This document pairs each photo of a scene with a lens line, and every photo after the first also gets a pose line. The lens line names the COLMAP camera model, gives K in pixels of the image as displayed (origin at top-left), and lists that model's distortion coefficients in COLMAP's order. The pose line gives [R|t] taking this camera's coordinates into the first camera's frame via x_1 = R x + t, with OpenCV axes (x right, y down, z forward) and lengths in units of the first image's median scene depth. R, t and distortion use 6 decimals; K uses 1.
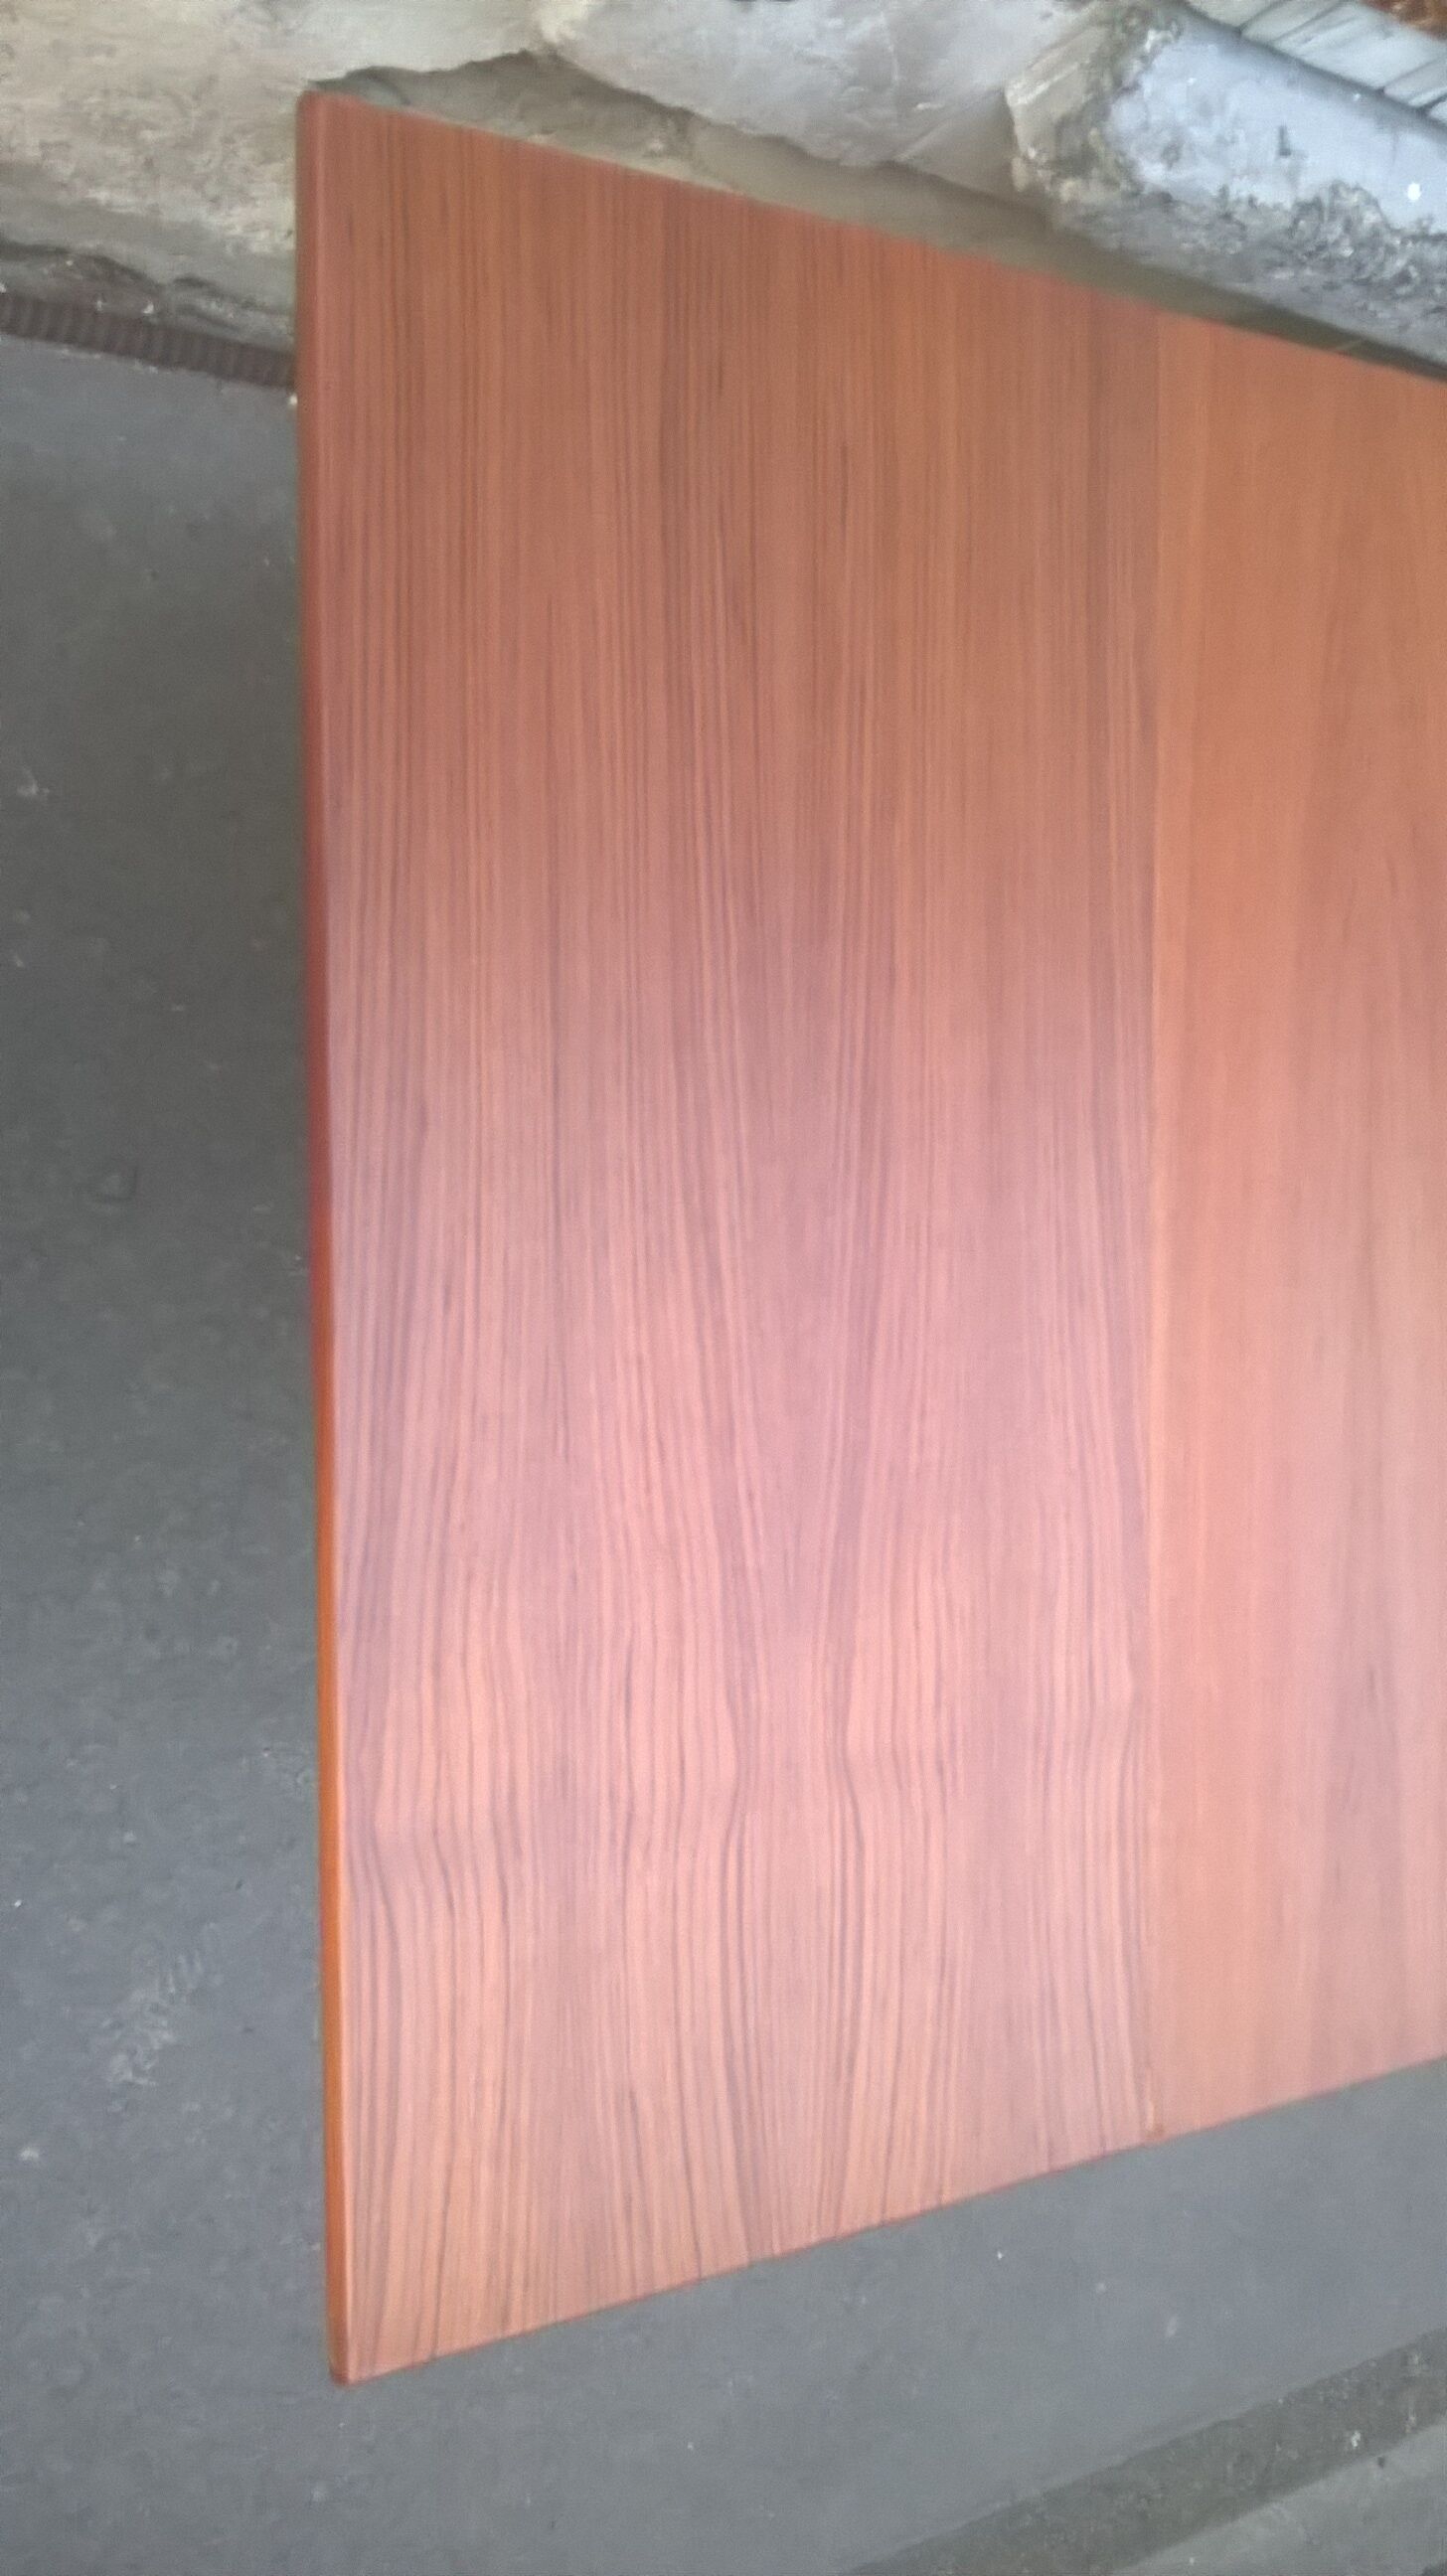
lens RADIAL K [[2274.9, 0, 734.7], [0, 2274.9, 1317.0], [0, 0, 1]] dist [0.061703, -0.216733]
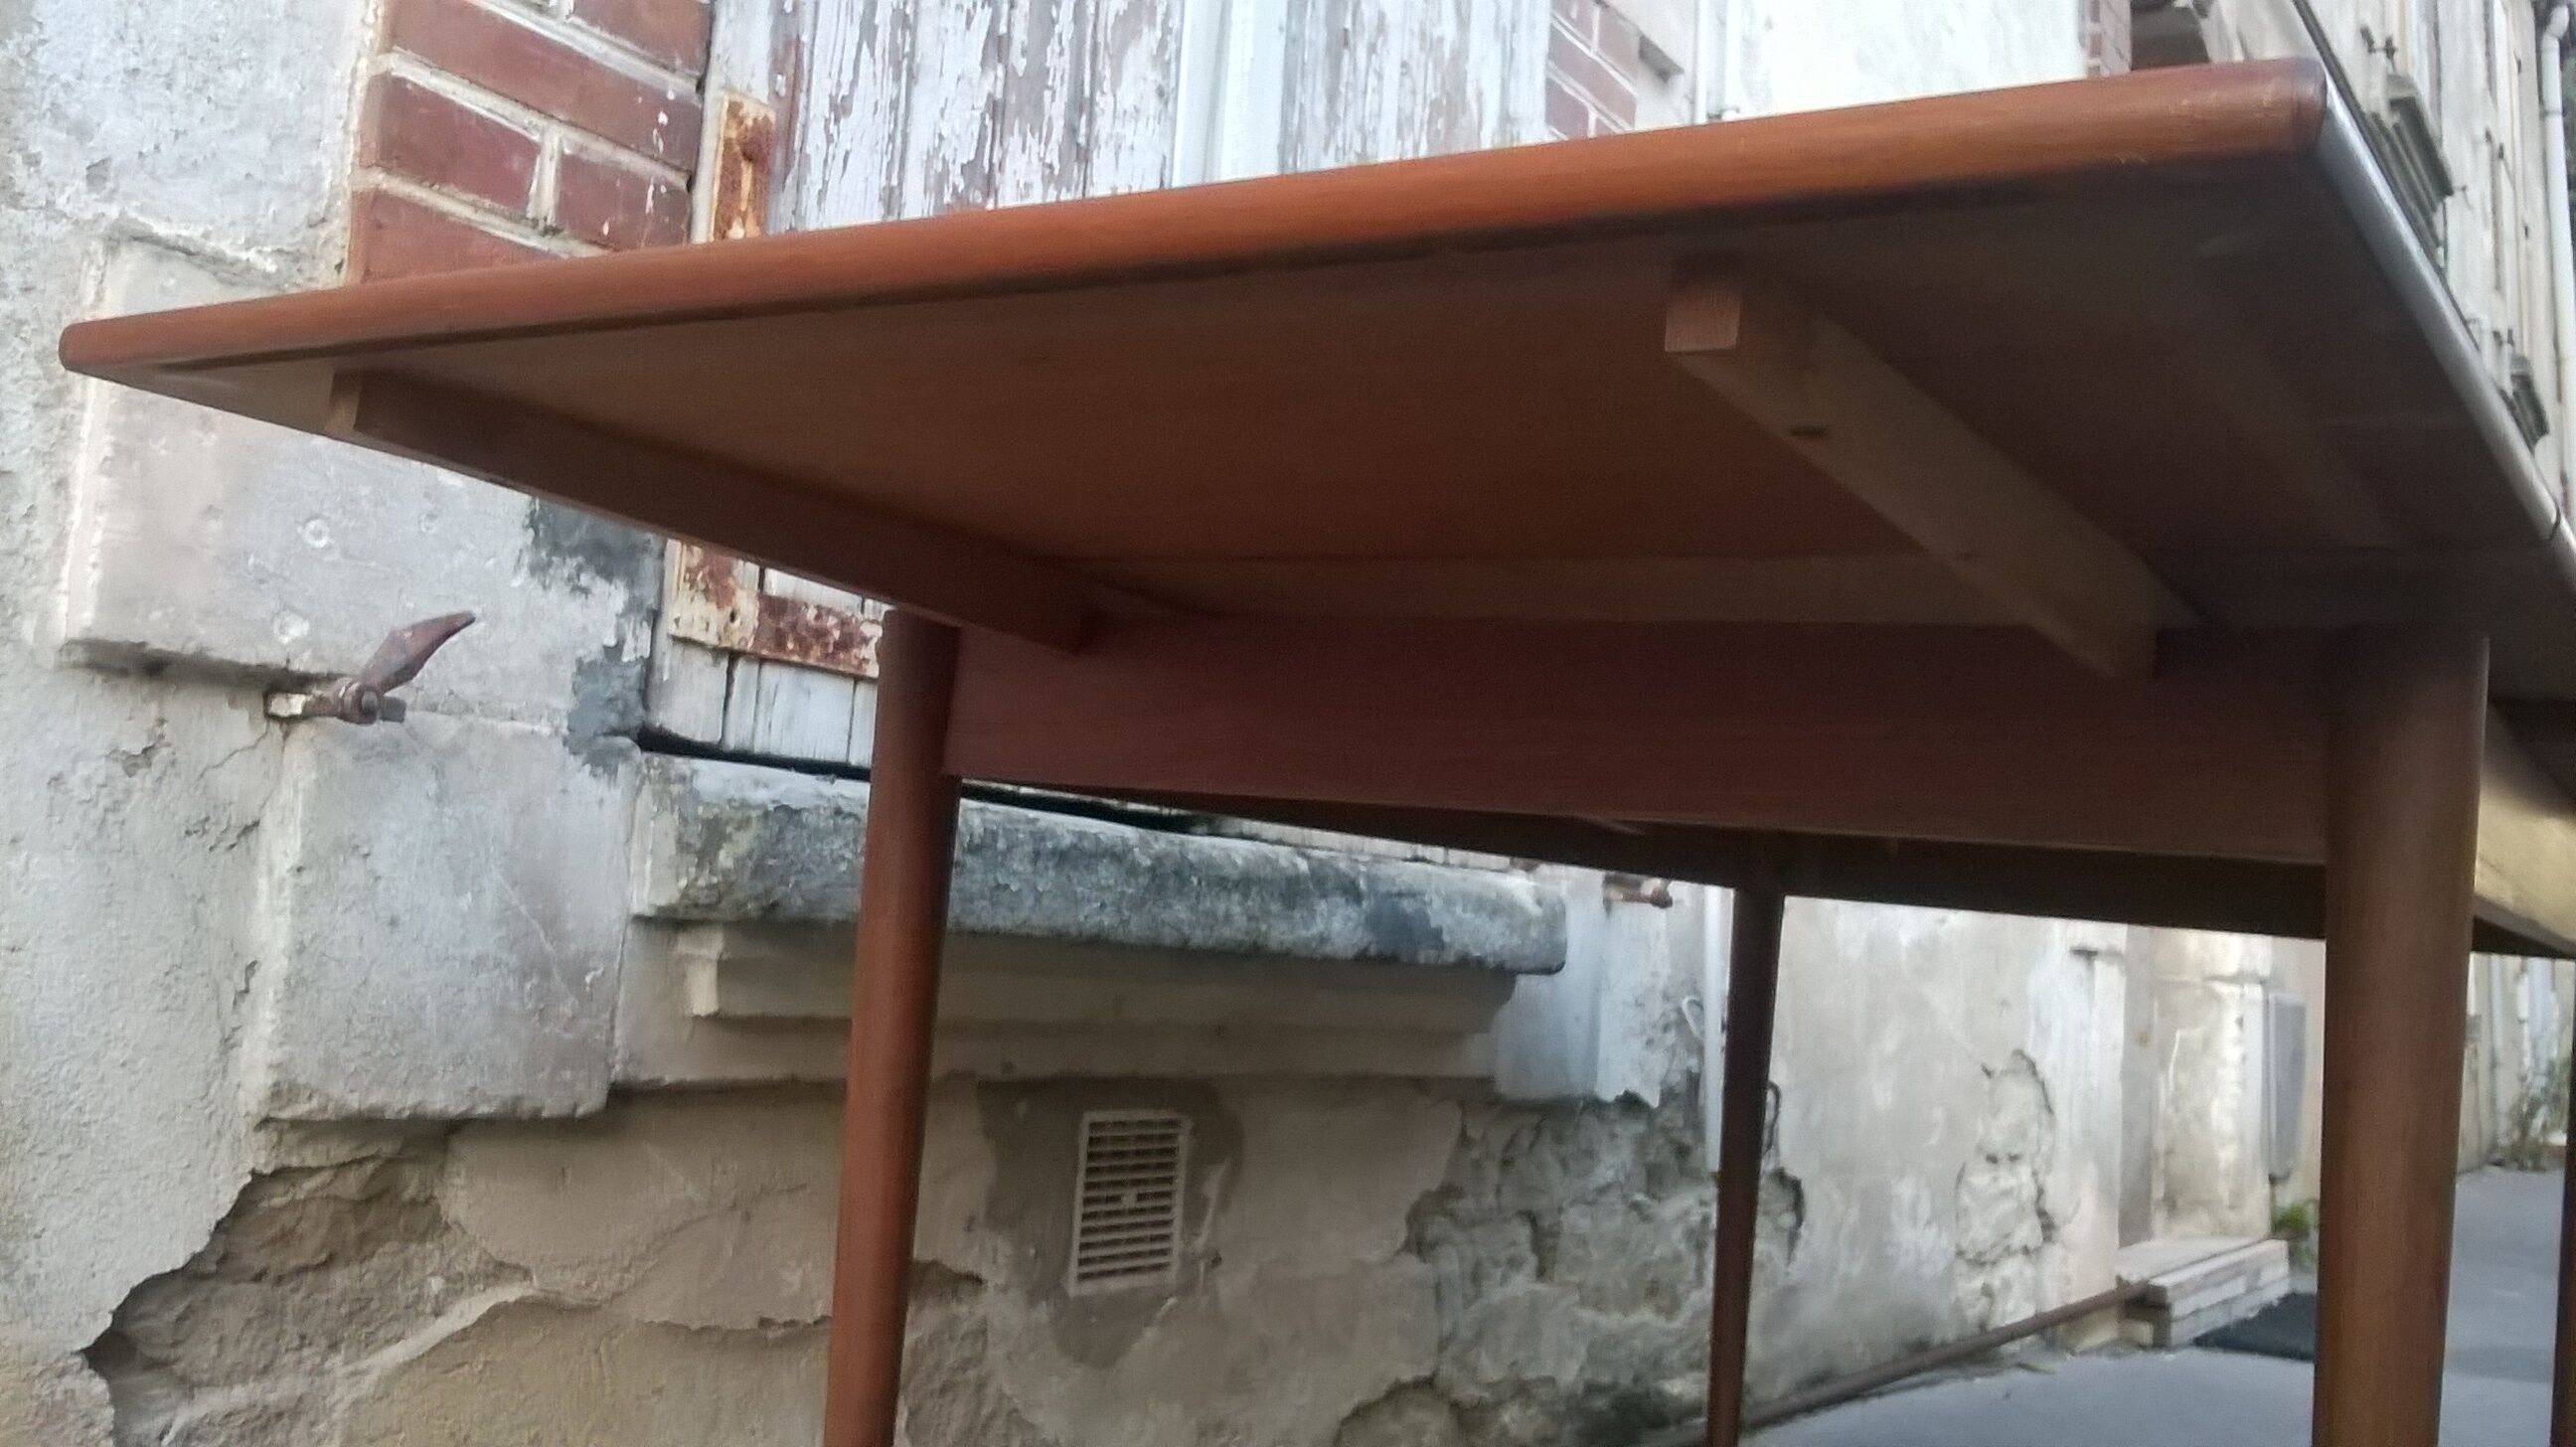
lens RADIAL K [[2289.0, 0, 1302.5], [0, 2289.0, 713.5], [0, 0, 1]] dist [0.048914, -0.201759]
pose [[0.505542, -0.454669, 0.733282, -0.512884], [0.819054, -0.014295, -0.573539, 0.395274], [0.271253, 0.890546, 0.365172, 0.597795]]
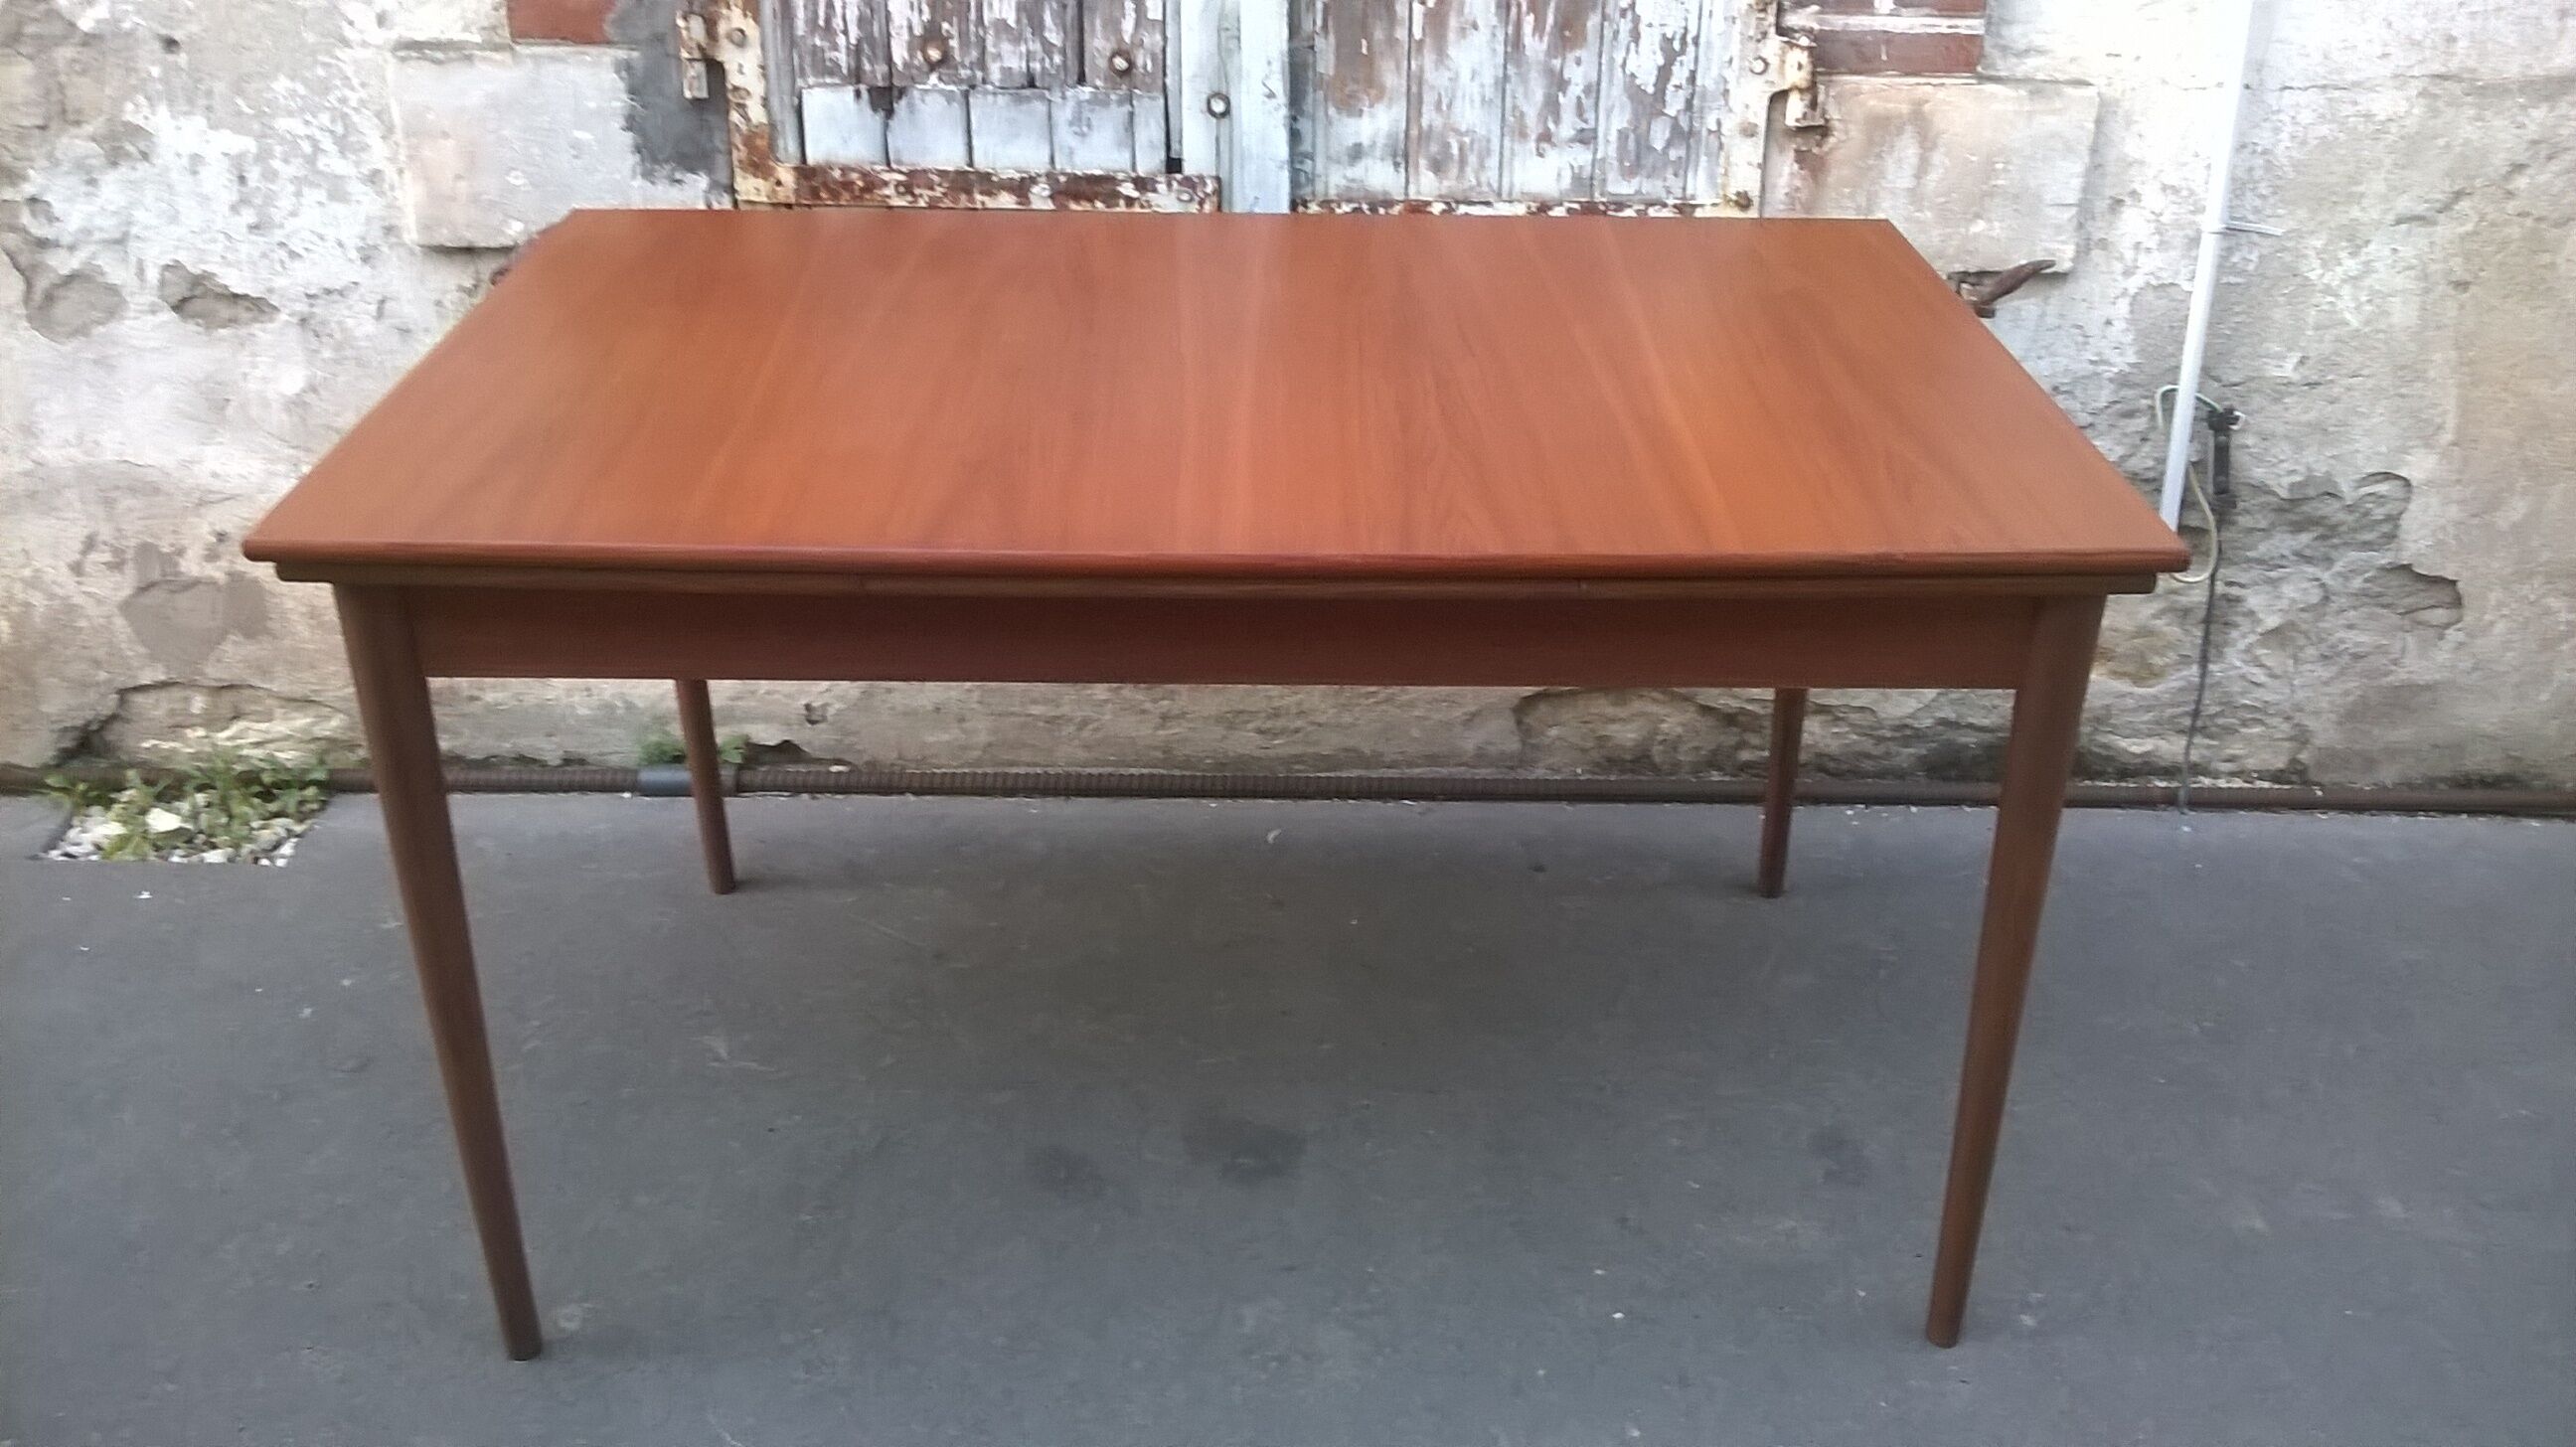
lens RADIAL K [[2274.9, 0, 1308.8], [0, 2274.9, 722.7], [0, 0, 1]] dist [0.061703, -0.216733]
pose [[0.834995, -0.490152, -0.250069, 0.920513], [-0.024059, 0.421503, -0.906508, 1.498616], [0.549732, 0.762946, 0.340160, 0.847656]]
